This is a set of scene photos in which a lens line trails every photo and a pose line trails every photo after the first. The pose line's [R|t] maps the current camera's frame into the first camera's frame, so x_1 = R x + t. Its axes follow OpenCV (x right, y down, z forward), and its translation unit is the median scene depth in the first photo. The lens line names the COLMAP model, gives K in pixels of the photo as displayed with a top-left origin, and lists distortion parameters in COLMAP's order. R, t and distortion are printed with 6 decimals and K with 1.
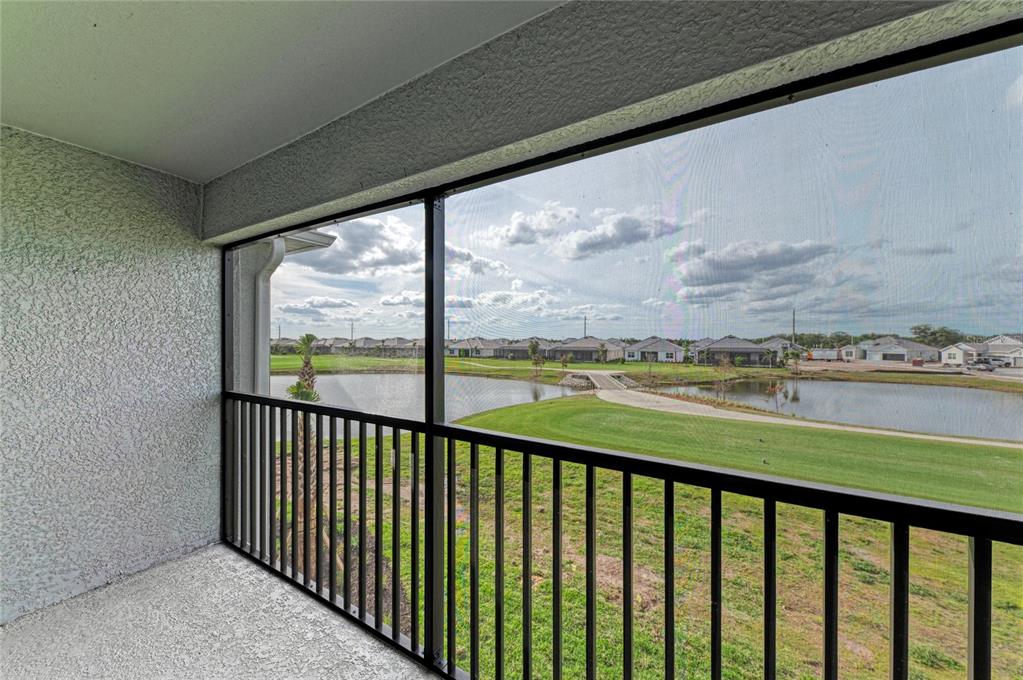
lens RADIAL K [[371.5, 0, 516.6], [0, 371.5, 344.3], [0, 0, 1]] dist [0.009881, -0.002031]
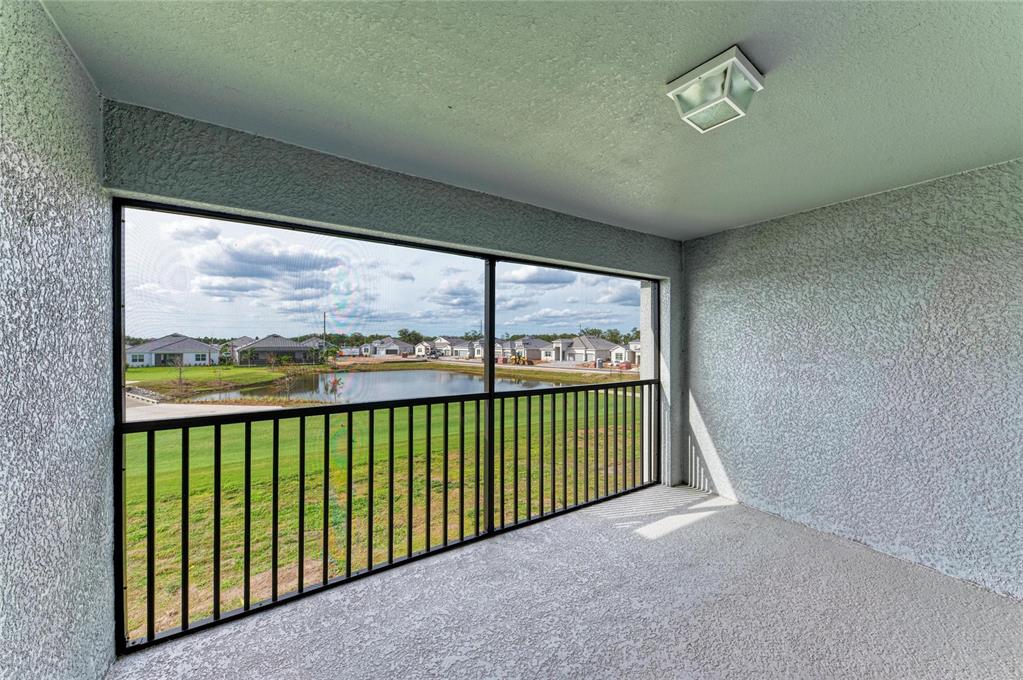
lens RADIAL K [[371.5, 0, 509.3], [0, 371.5, 342.6], [0, 0, 1]] dist [0.009881, -0.002031]
pose [[0.443997, -0.005206, 0.896013, -0.041217], [0.006820, 0.999974, 0.002430, -0.000433], [-0.896002, 0.005032, 0.444021, 0.004146]]
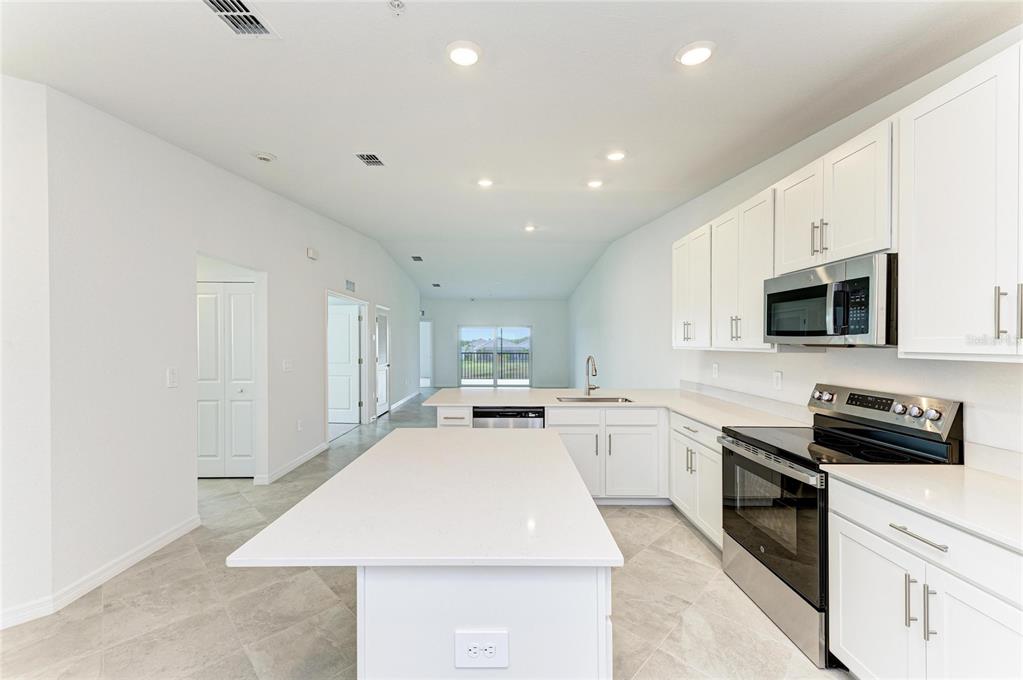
lens RADIAL K [[393.6, 0, 511.0], [0, 393.6, 346.7], [0, 0, 1]] dist [0.017375, -0.003999]
pose [[0.843922, -0.005544, 0.536437, -0.127987], [0.002868, 0.999979, 0.005823, 0.000074], [-0.536458, -0.003376, 0.843920, -0.178885]]
